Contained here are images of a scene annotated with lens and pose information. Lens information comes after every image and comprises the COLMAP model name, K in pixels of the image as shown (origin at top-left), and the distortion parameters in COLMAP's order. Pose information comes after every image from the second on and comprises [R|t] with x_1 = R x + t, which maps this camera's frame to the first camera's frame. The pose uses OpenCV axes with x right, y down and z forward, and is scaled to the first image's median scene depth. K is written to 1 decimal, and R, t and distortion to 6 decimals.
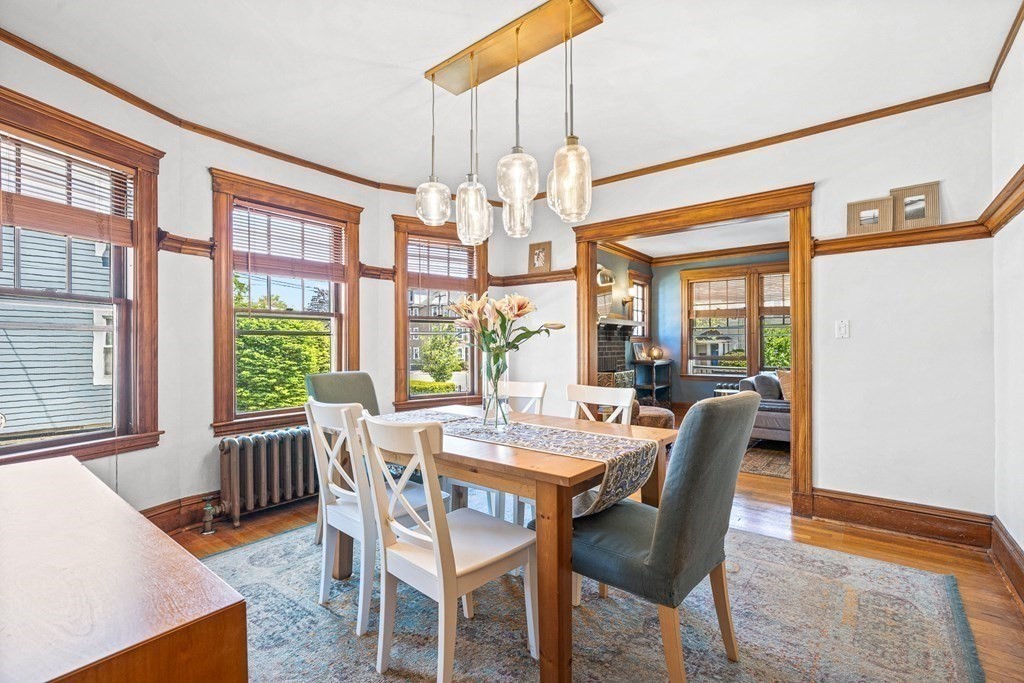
lens RADIAL K [[463.7, 0, 516.3], [0, 463.7, 343.9], [0, 0, 1]] dist [0.004080, 0.000106]
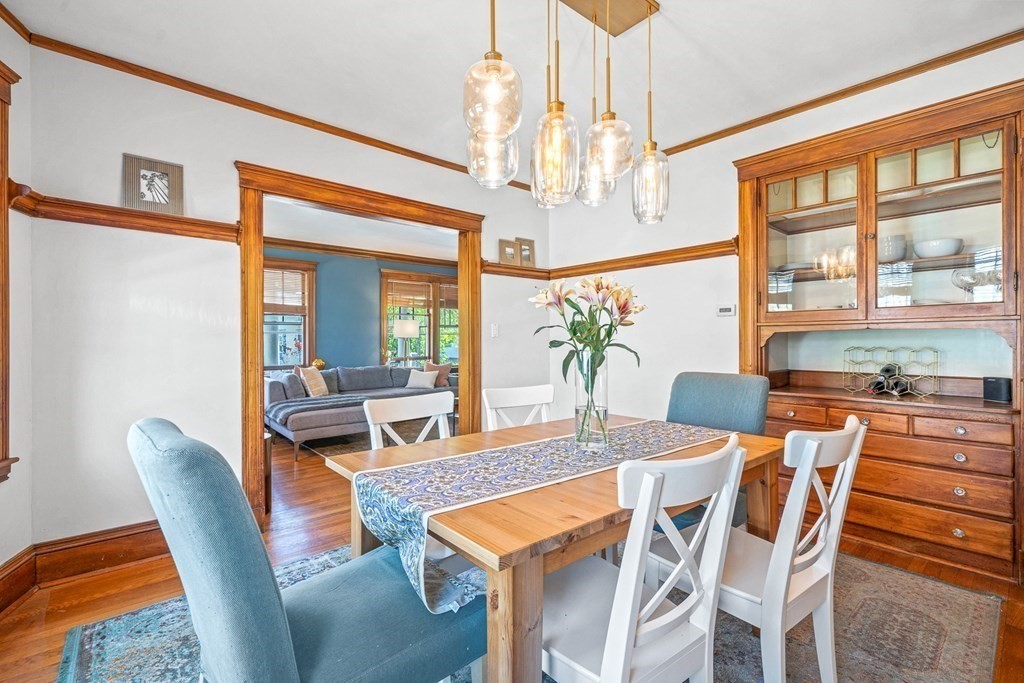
lens RADIAL K [[463.7, 0, 509.9], [0, 463.7, 339.2], [0, 0, 1]] dist [0.004080, 0.000106]
pose [[0.209644, 0.013294, 0.977688, -0.561252], [0.000602, 0.999906, -0.013725, 0.004847], [-0.977778, 0.003466, 0.209616, 0.667778]]
